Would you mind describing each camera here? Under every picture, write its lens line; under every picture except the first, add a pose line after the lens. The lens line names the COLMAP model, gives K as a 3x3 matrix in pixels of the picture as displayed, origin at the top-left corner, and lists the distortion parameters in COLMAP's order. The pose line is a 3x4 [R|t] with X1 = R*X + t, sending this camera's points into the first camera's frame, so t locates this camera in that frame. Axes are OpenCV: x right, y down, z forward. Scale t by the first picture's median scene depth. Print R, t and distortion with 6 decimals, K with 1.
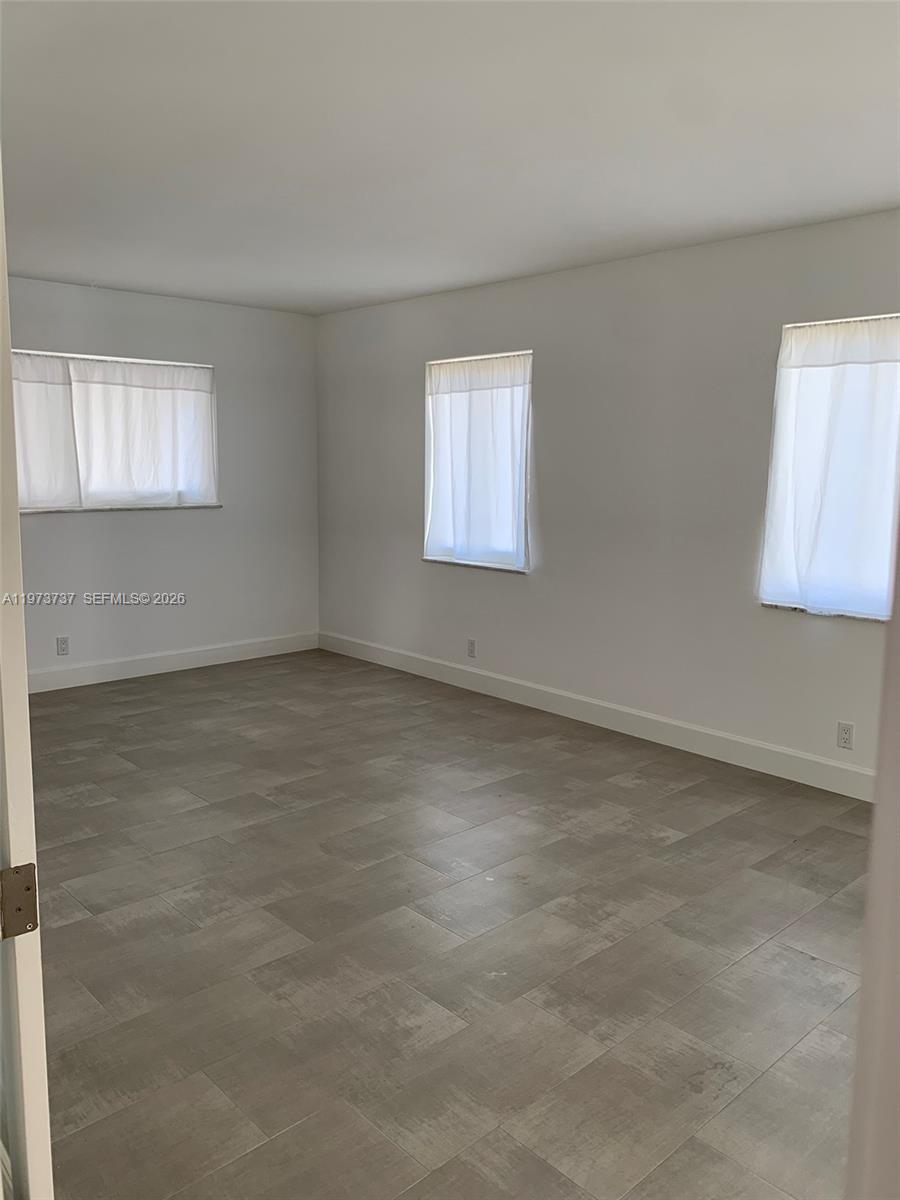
lens RADIAL K [[920.3, 0, 442.2], [0, 920.3, 577.4], [0, 0, 1]] dist [0.038638, -0.062777]
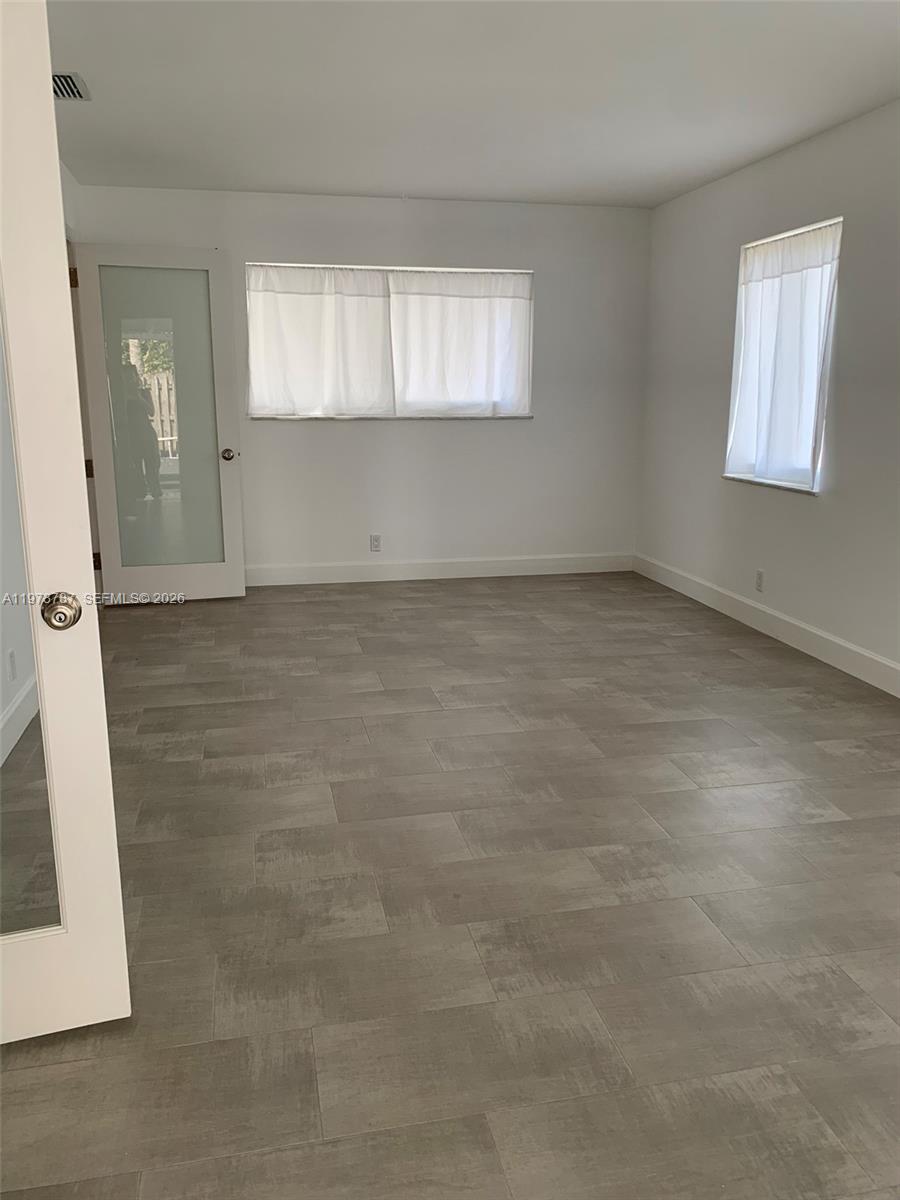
lens RADIAL K [[917.2, 0, 450.6], [0, 917.2, 591.4], [0, 0, 1]] dist [0.101667, -0.233457]
pose [[0.861460, 0.100837, -0.497713, 0.221644], [-0.059158, 0.993341, 0.098860, 0.018348], [0.504367, -0.055721, 0.861690, 0.103344]]
